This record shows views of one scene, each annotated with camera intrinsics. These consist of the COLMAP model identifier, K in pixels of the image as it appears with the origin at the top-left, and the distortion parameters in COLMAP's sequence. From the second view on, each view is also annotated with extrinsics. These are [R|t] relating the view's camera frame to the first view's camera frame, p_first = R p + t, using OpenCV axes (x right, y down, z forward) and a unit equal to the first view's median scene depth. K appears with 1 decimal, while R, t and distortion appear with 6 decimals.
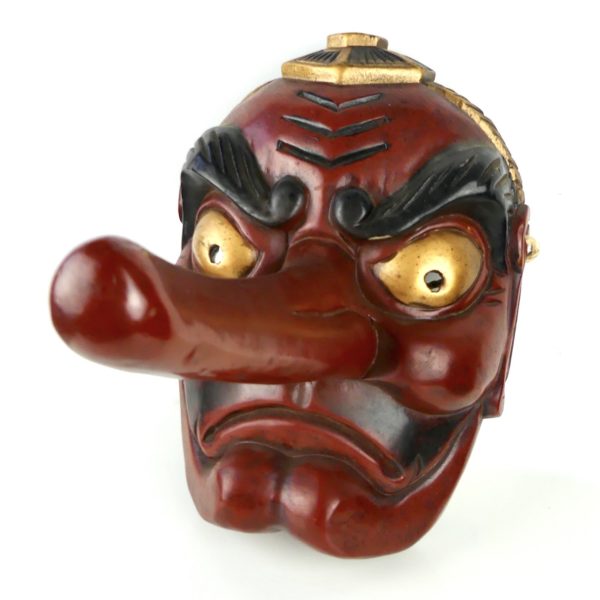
lens RADIAL K [[762.0, 0, 300.5], [0, 762.0, 311.1], [0, 0, 1]] dist [0.011589, 0.037195]
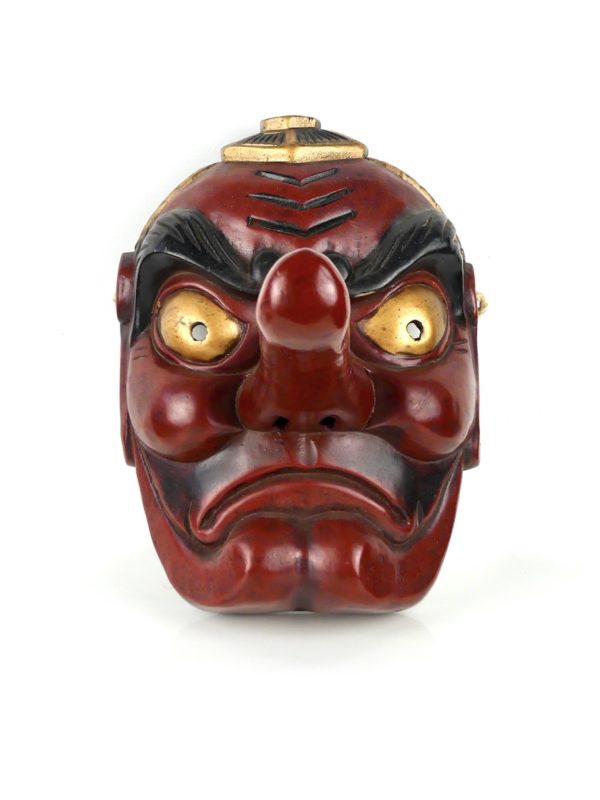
lens RADIAL K [[1462.5, 0, 300.0], [0, 1462.5, 400.0], [0, 0, 1]] dist [-0.023552, -0.061204]
pose [[0.944162, -0.099392, 0.314132, -0.612257], [0.147167, 0.980240, -0.132176, 0.293634], [-0.294788, 0.171026, 0.940133, -0.848316]]
